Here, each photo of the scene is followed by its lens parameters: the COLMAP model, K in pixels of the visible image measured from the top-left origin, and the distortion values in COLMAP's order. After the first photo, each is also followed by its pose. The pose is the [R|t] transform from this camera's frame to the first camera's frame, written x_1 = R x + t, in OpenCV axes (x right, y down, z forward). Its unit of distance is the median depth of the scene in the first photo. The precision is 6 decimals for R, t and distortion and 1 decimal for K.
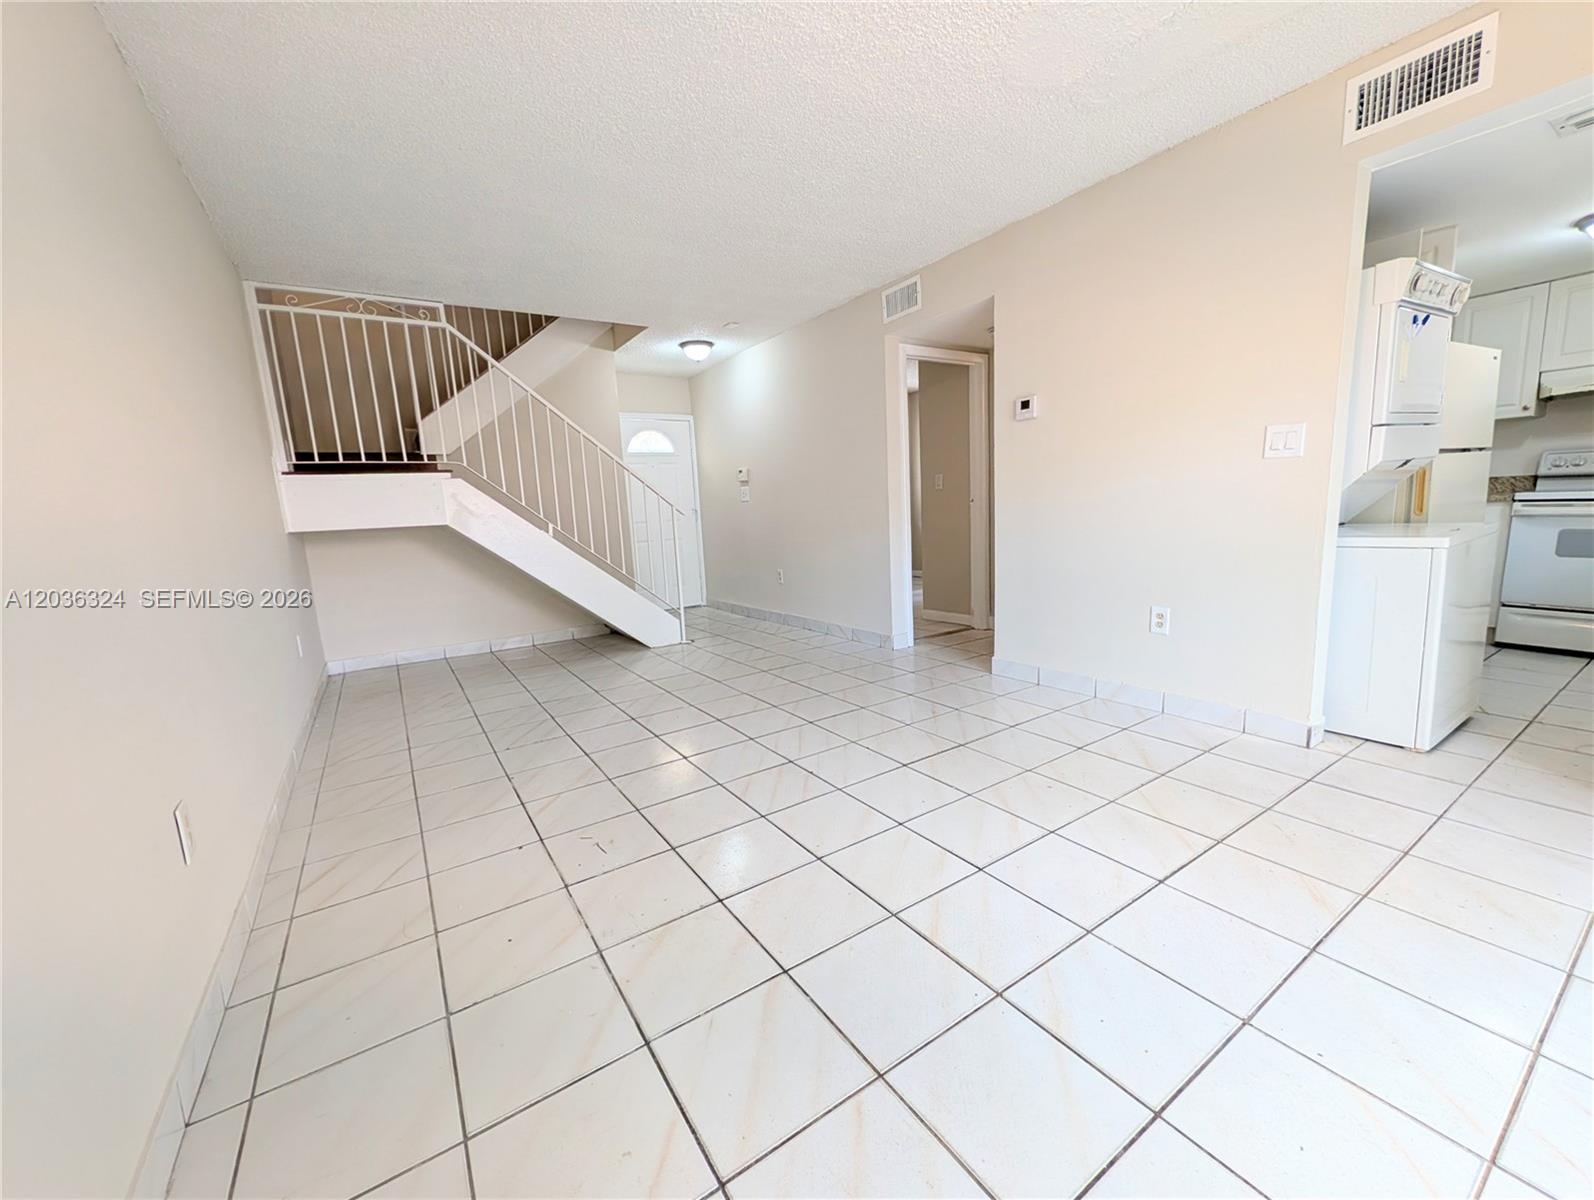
lens RADIAL K [[647.4, 0, 782.2], [0, 647.4, 607.9], [0, 0, 1]] dist [0.000126, 0.000046]
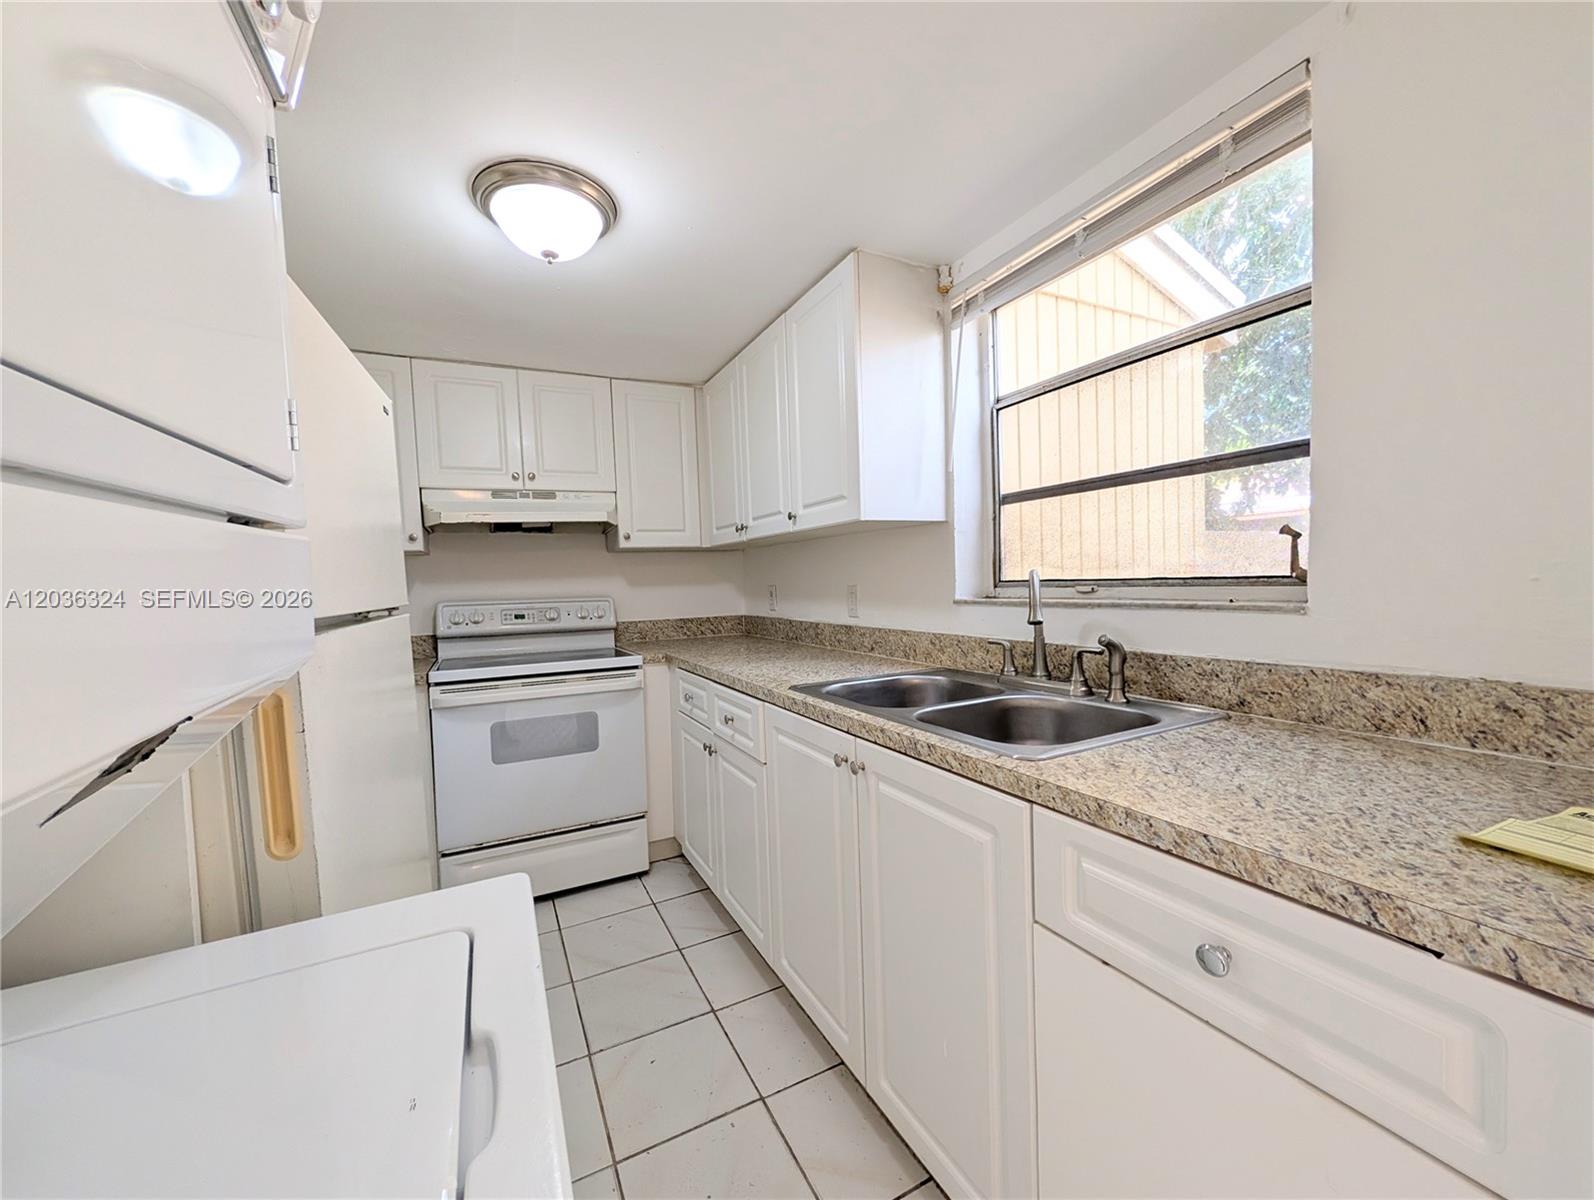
lens RADIAL K [[615.2, 0, 791.8], [0, 615.2, 606.7], [0, 0, 1]] dist [0.000535, -0.000129]
pose [[0.113510, 0.001424, 0.993536, 0.600447], [0.188236, 0.981856, -0.022913, -0.161057], [-0.975542, 0.189621, 0.111182, 0.595178]]
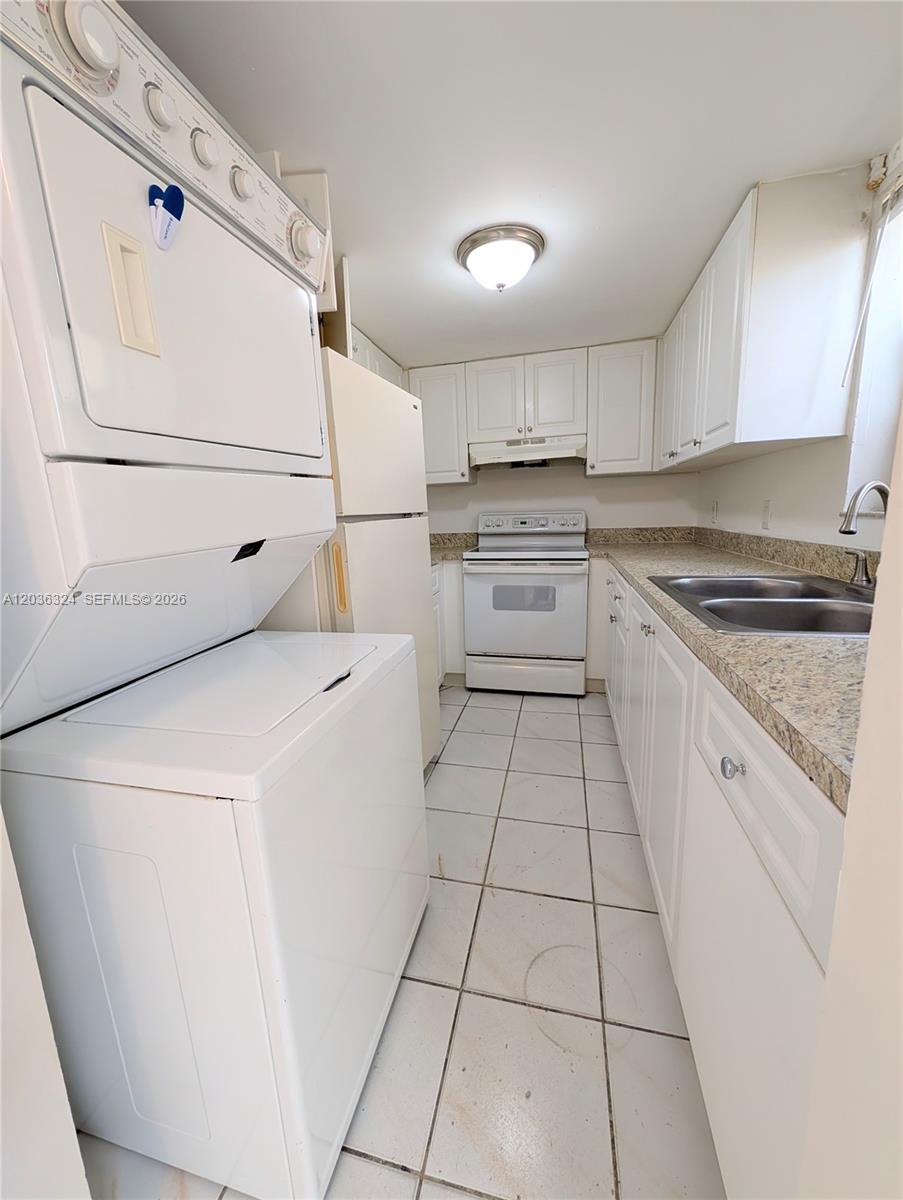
lens RADIAL K [[464.4, 0, 447.9], [0, 464.4, 596.3], [0, 0, 1]] dist [0.000159, -0.000062]
pose [[0.731992, -0.098420, 0.674167, 0.590347], [0.109311, 0.993658, 0.026375, -0.128658], [-0.672487, 0.054388, 0.738107, 0.454610]]
